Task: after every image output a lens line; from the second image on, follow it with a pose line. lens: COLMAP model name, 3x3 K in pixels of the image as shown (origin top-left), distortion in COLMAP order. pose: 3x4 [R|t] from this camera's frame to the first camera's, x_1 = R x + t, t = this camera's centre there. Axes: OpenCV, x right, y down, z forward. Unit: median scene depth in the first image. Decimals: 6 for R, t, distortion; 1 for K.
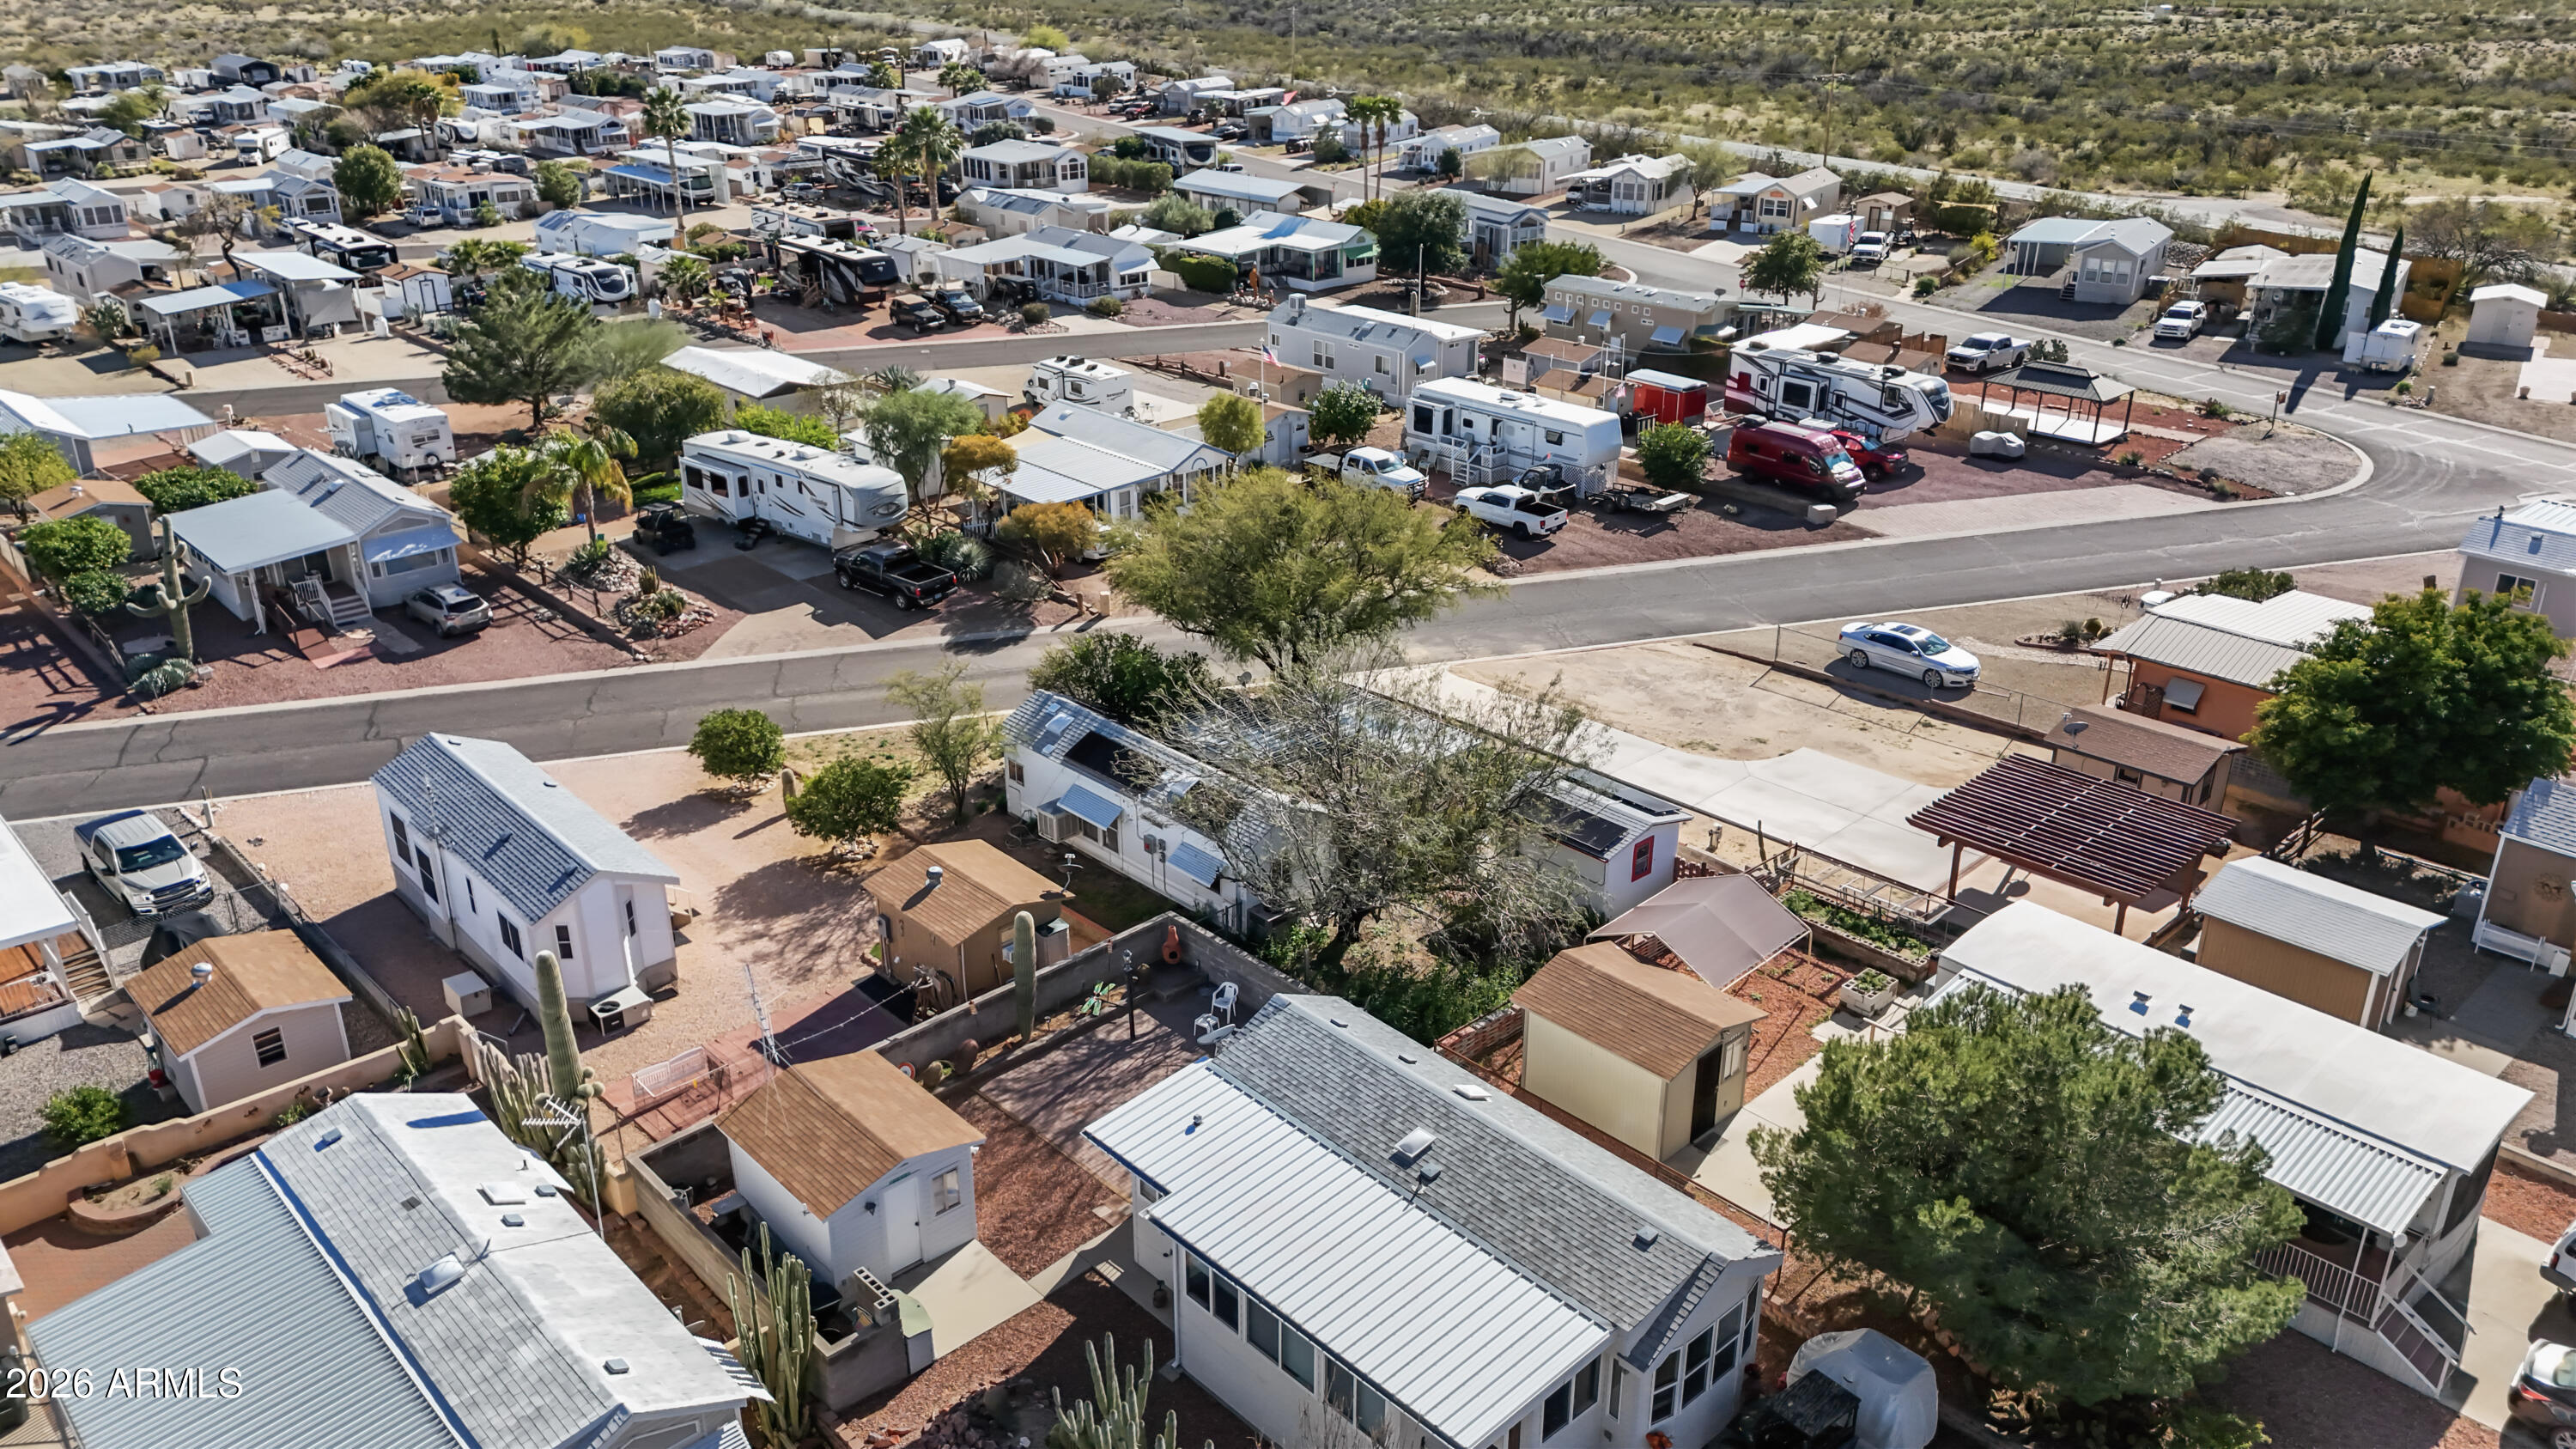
lens RADIAL K [[1869.9, 0, 1281.8], [0, 1869.9, 733.1], [0, 0, 1]] dist [0.082754, -0.089651]
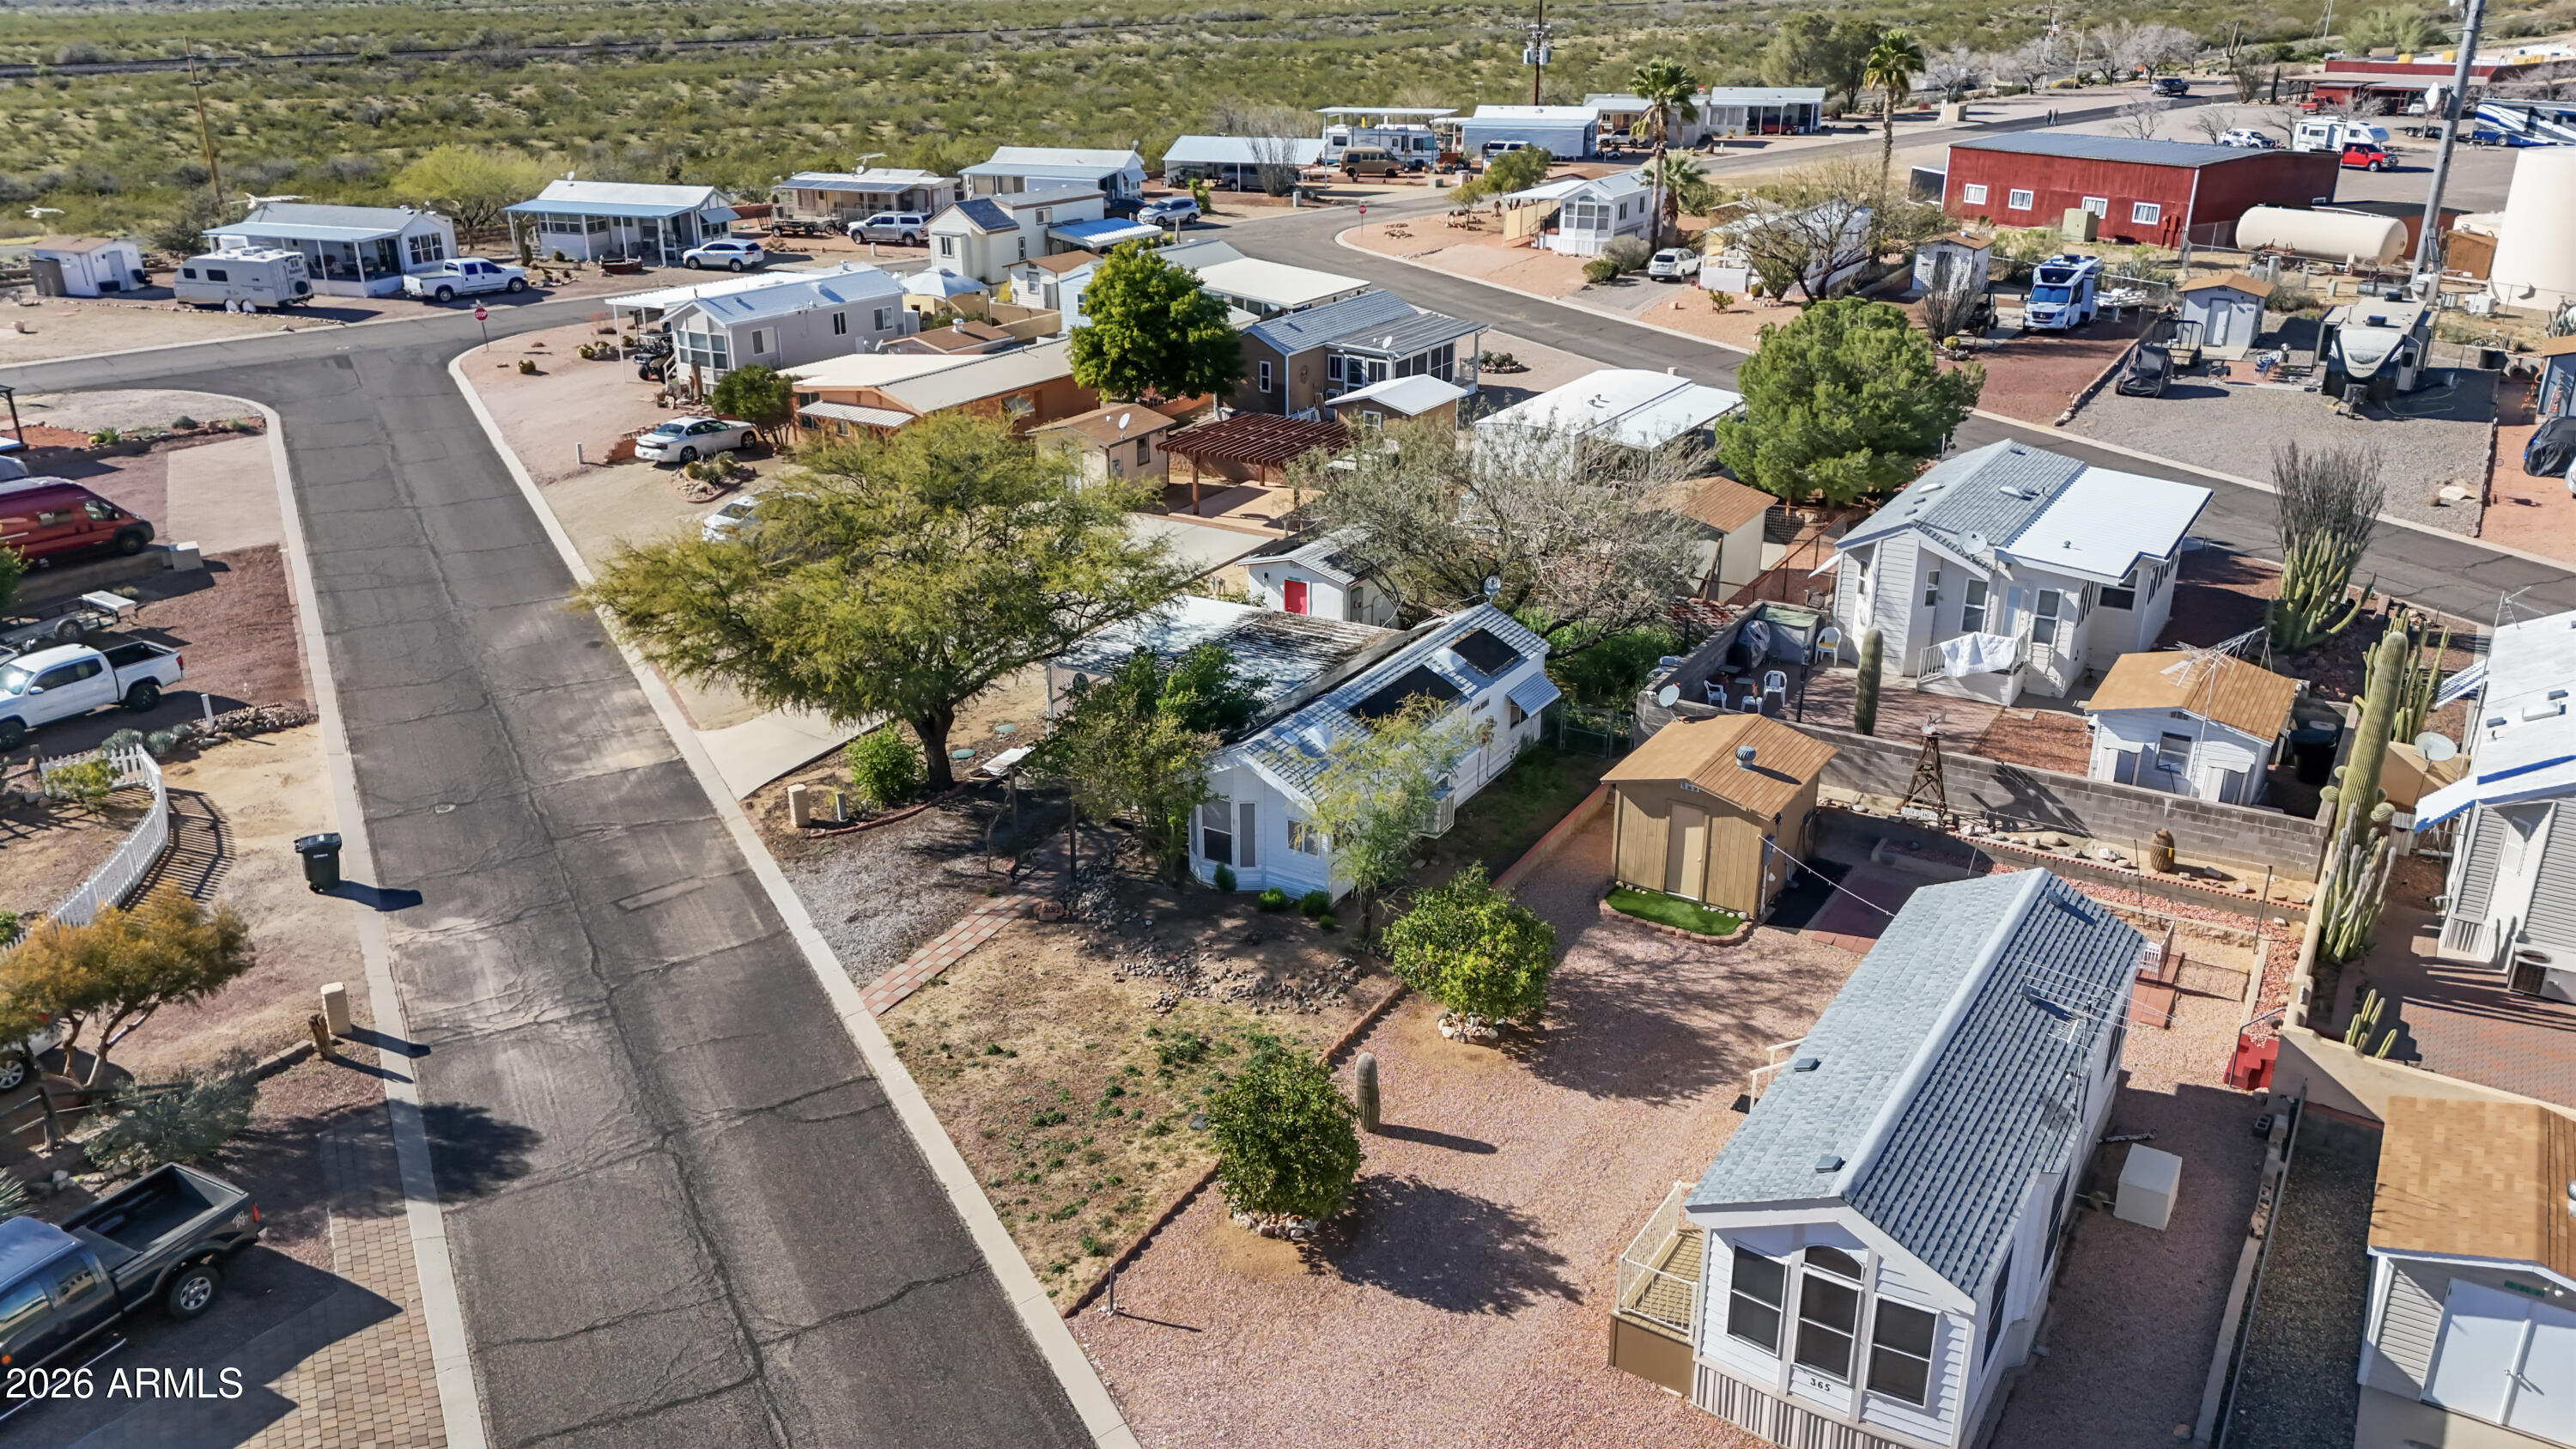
lens RADIAL K [[1869.9, 0, 1281.8], [0, 1869.9, 733.1], [0, 0, 1]] dist [0.082754, -0.089651]
pose [[-0.256910, -0.362505, 0.895873, -0.567803], [0.387617, 0.810510, 0.439121, -0.247500], [-0.885297, 0.460070, -0.067715, 0.796029]]
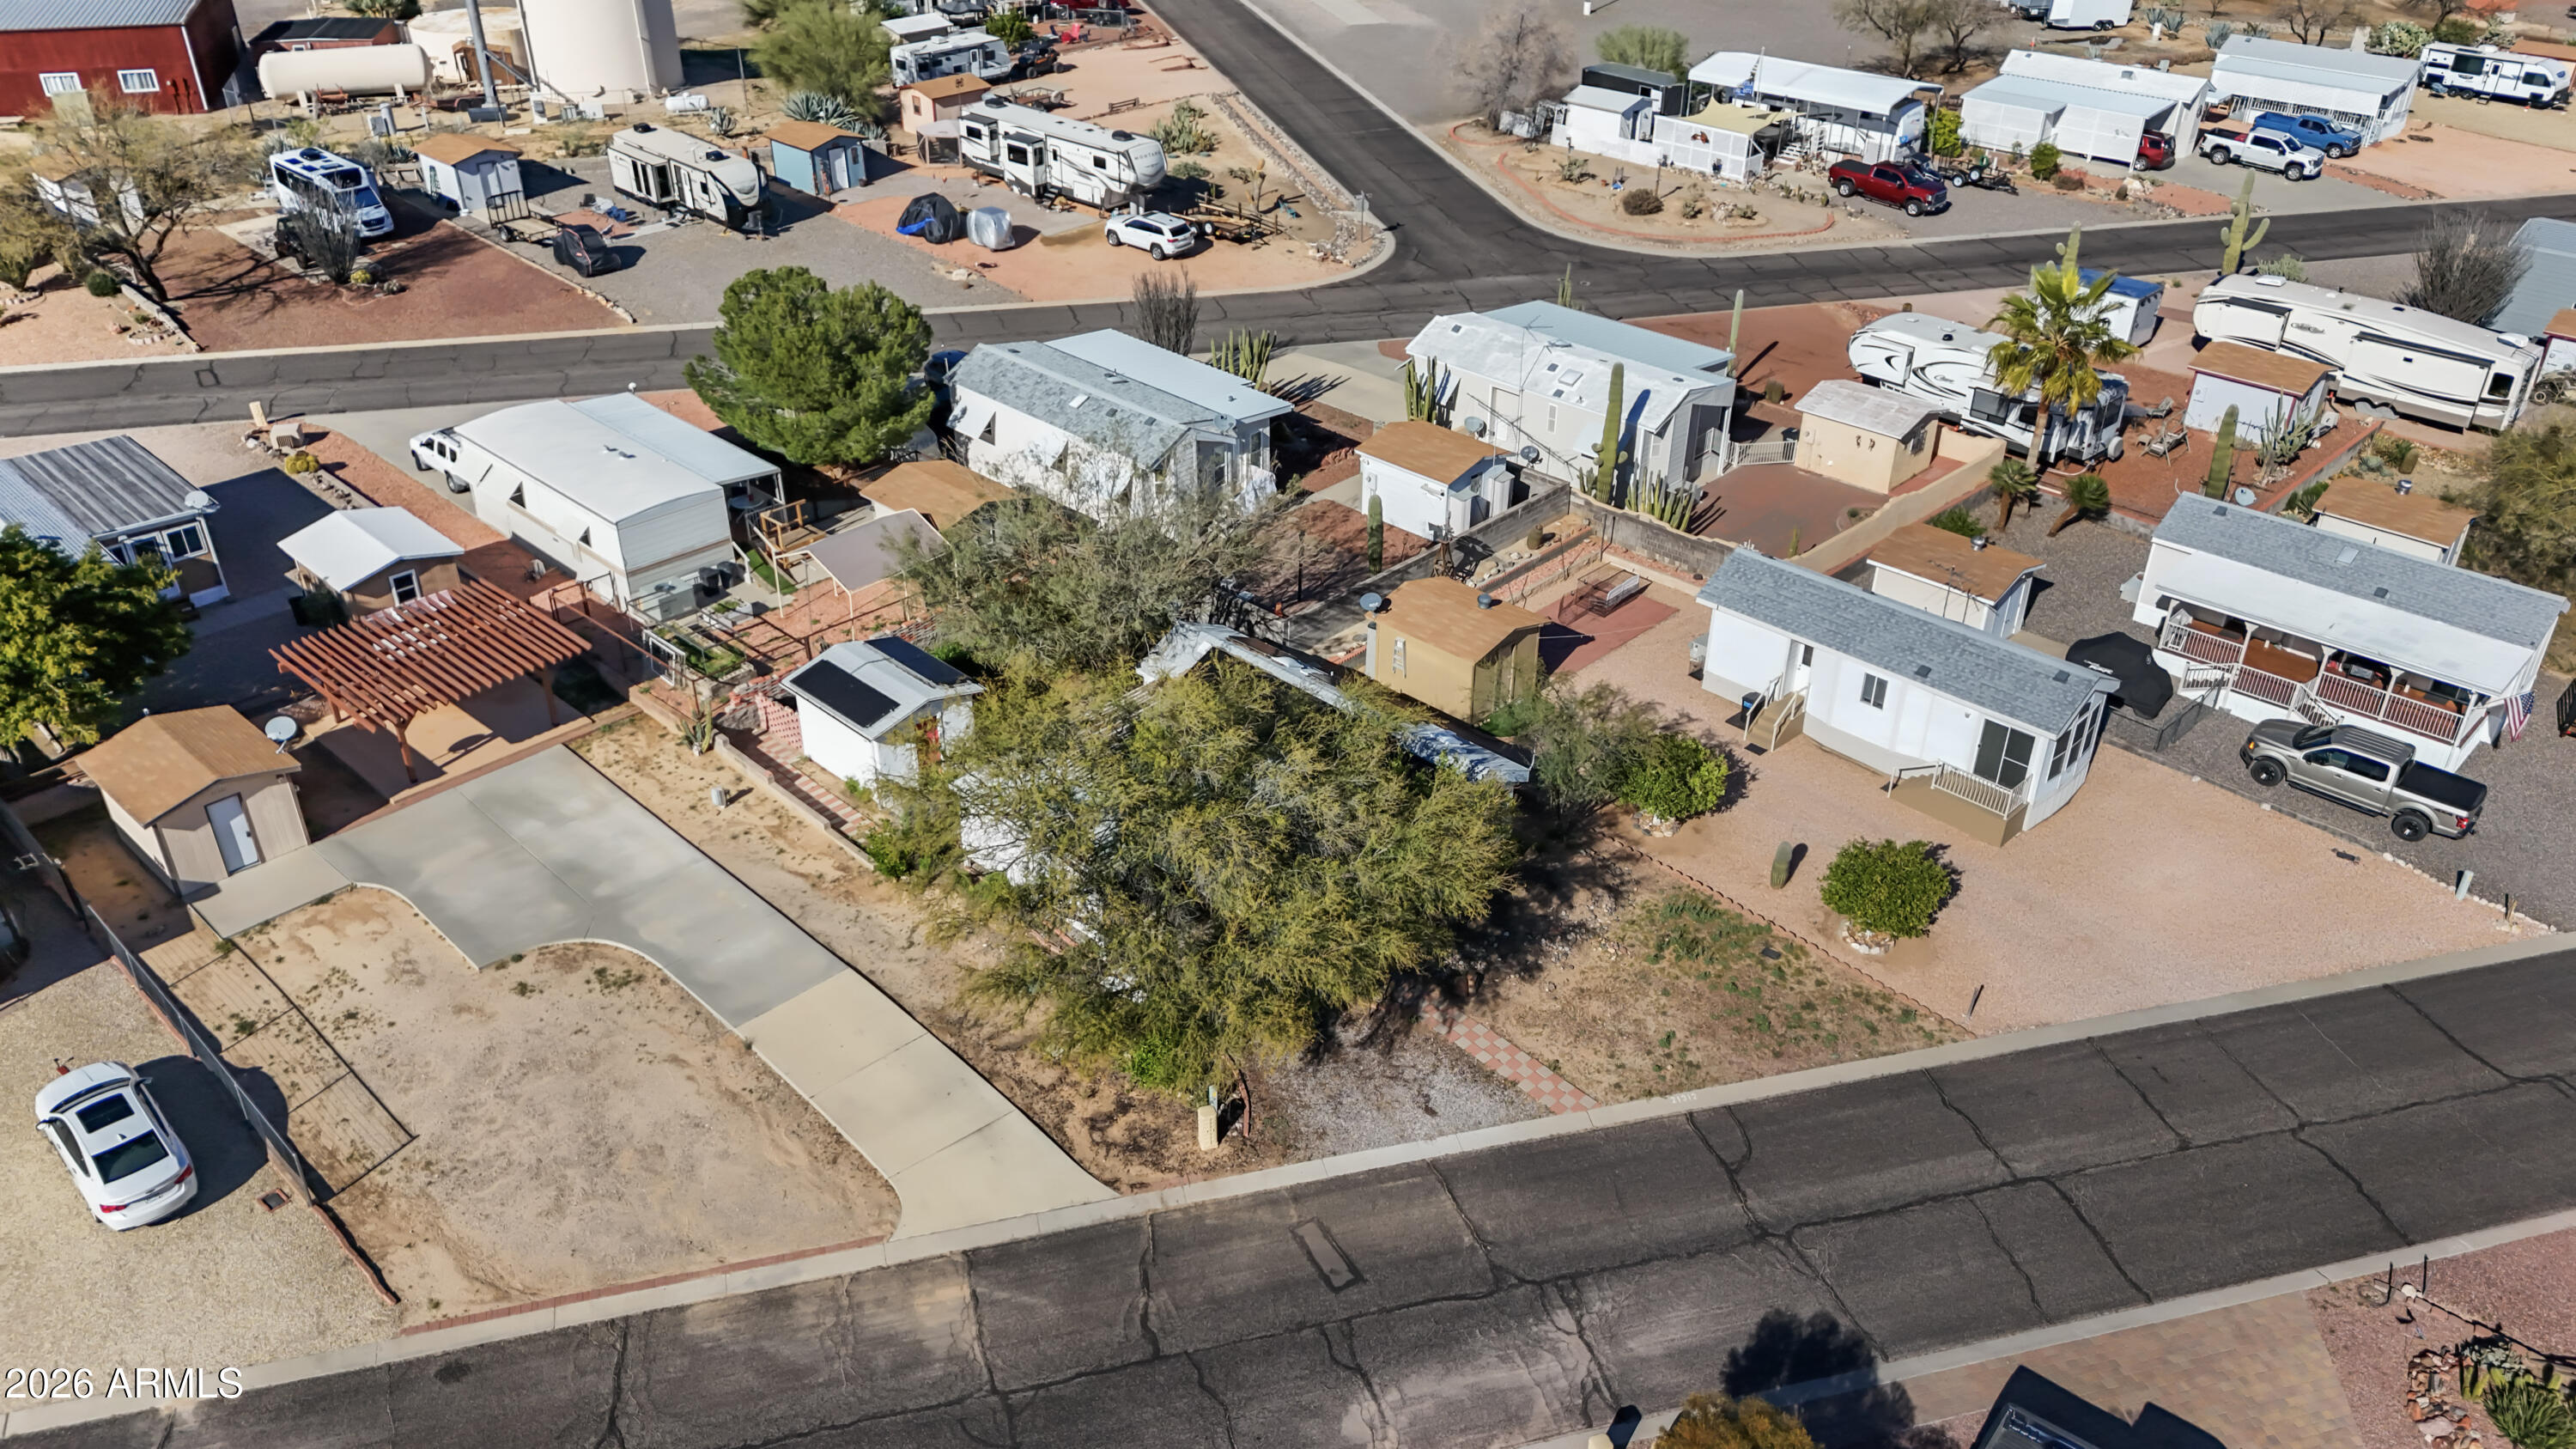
lens RADIAL K [[1869.9, 0, 1281.8], [0, 1869.9, 733.1], [0, 0, 1]] dist [0.082754, -0.089651]
pose [[-0.998481, 0.020424, -0.051168, 0.001339], [-0.030203, 0.573823, 0.818422, -0.546326], [0.046077, 0.818725, -0.572335, 1.123140]]
